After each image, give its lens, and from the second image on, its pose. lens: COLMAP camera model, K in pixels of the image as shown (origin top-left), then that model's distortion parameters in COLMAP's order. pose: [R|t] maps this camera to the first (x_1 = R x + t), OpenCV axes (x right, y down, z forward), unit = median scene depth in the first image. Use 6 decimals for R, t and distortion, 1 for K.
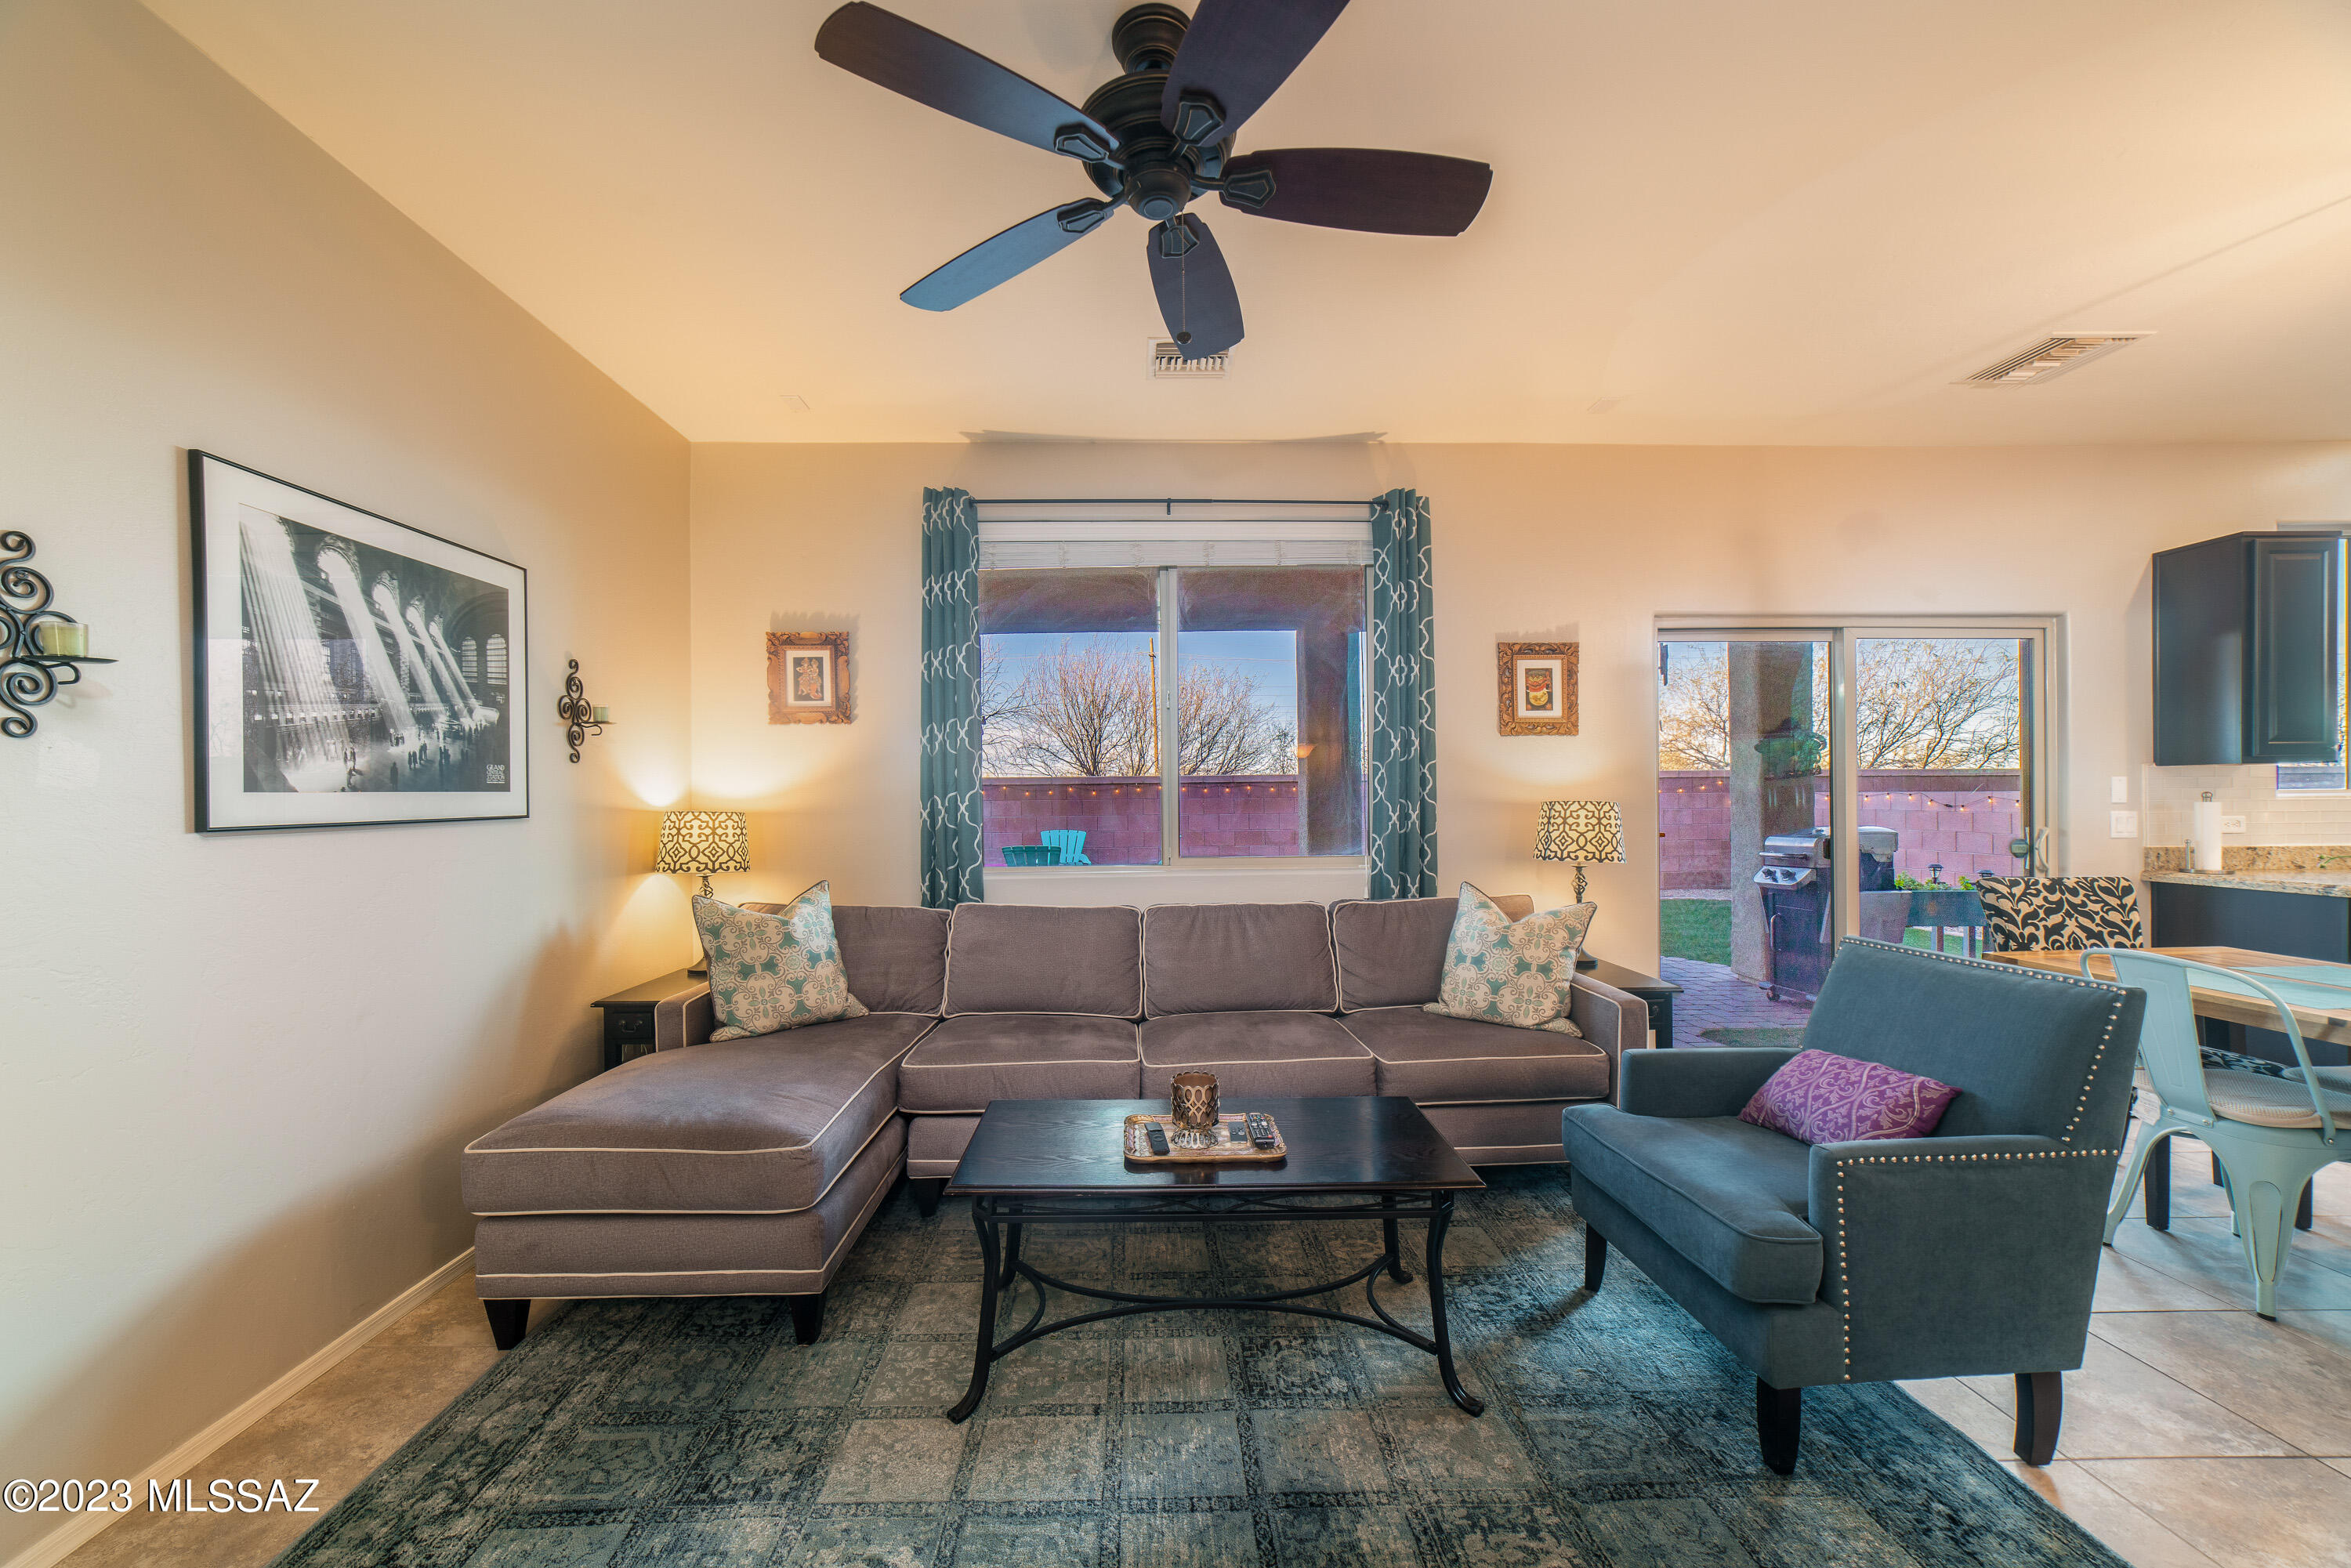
lens RADIAL K [[908.0, 0, 1153.8], [0, 908.0, 797.8], [0, 0, 1]] dist [-0.023090, 0.009621]
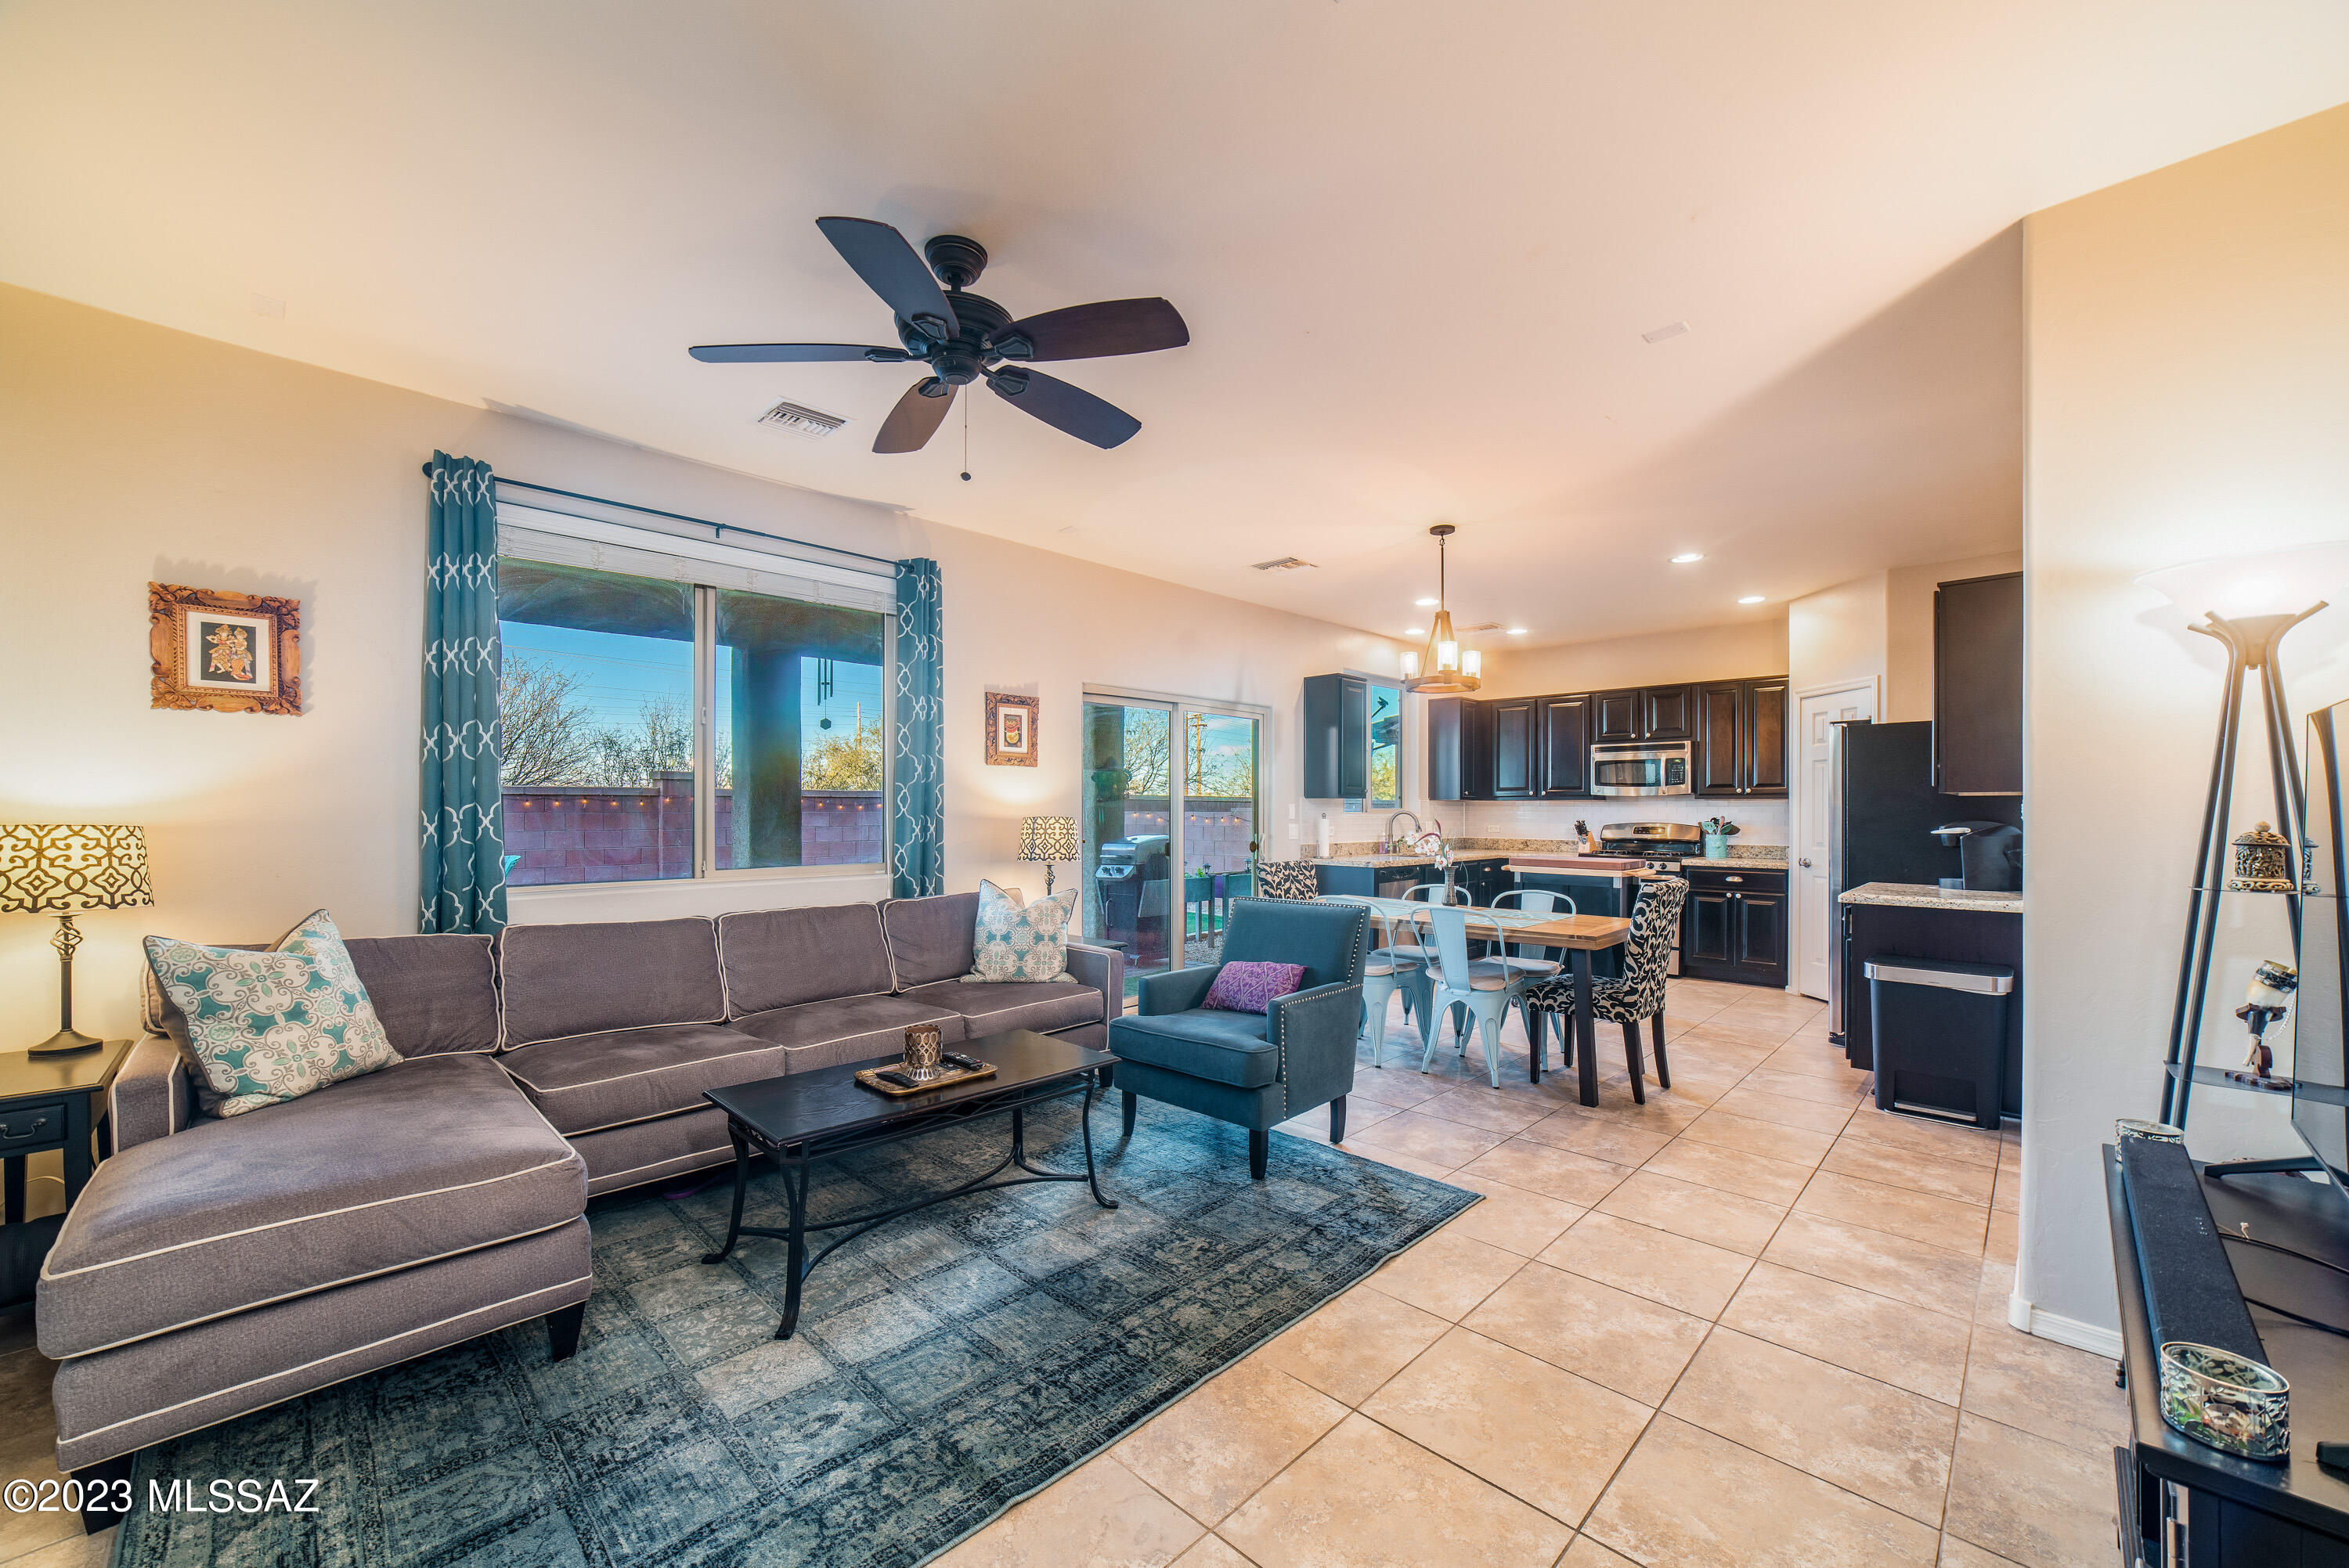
lens RADIAL K [[915.6, 0, 1158.6], [0, 915.6, 805.5], [0, 0, 1]] dist [-0.027412, 0.011221]
pose [[0.721576, 0.013099, 0.692211, -0.437092], [-0.005927, 0.999901, -0.012742, 0.004341], [-0.692310, 0.005092, 0.721582, -0.124328]]
